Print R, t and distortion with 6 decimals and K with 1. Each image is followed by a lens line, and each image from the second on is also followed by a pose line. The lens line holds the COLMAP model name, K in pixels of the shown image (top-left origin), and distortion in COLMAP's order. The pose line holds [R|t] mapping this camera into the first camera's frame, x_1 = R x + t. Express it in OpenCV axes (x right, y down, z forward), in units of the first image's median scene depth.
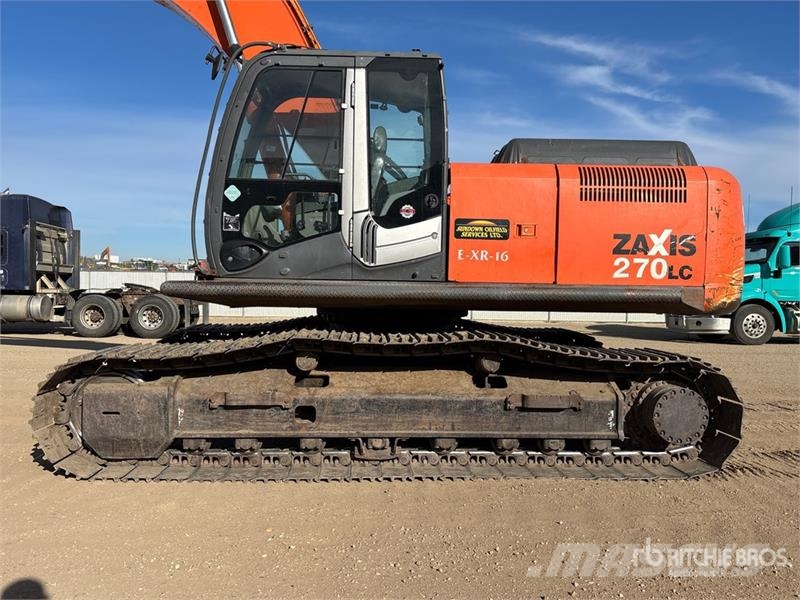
lens RADIAL K [[725.6, 0, 399.0], [0, 725.6, 315.2], [0, 0, 1]] dist [0.064744, -0.000654]
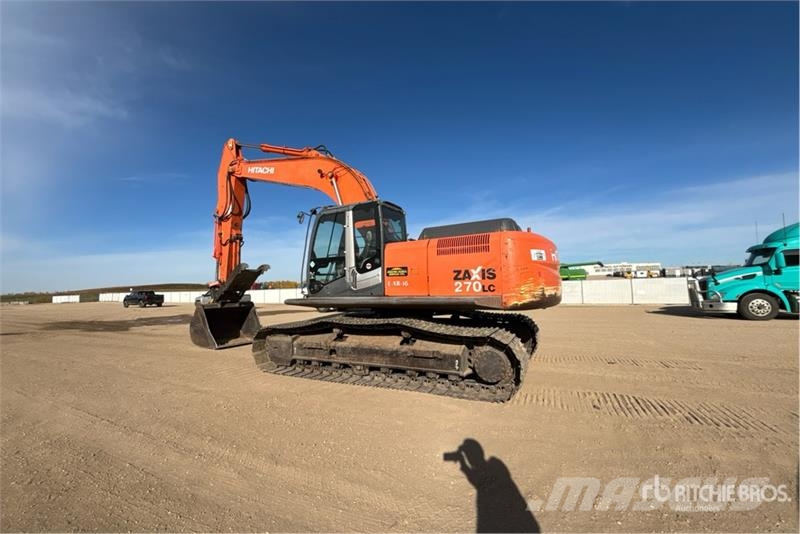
lens RADIAL K [[325.4, 0, 400.0], [0, 325.4, 267.0], [0, 0, 1]] dist [0.021297, -0.000153]
pose [[0.867298, -0.068334, -0.493077, 0.609264], [0.017916, 0.994176, -0.106267, -0.027206], [0.497467, 0.083331, 0.863471, 0.149131]]
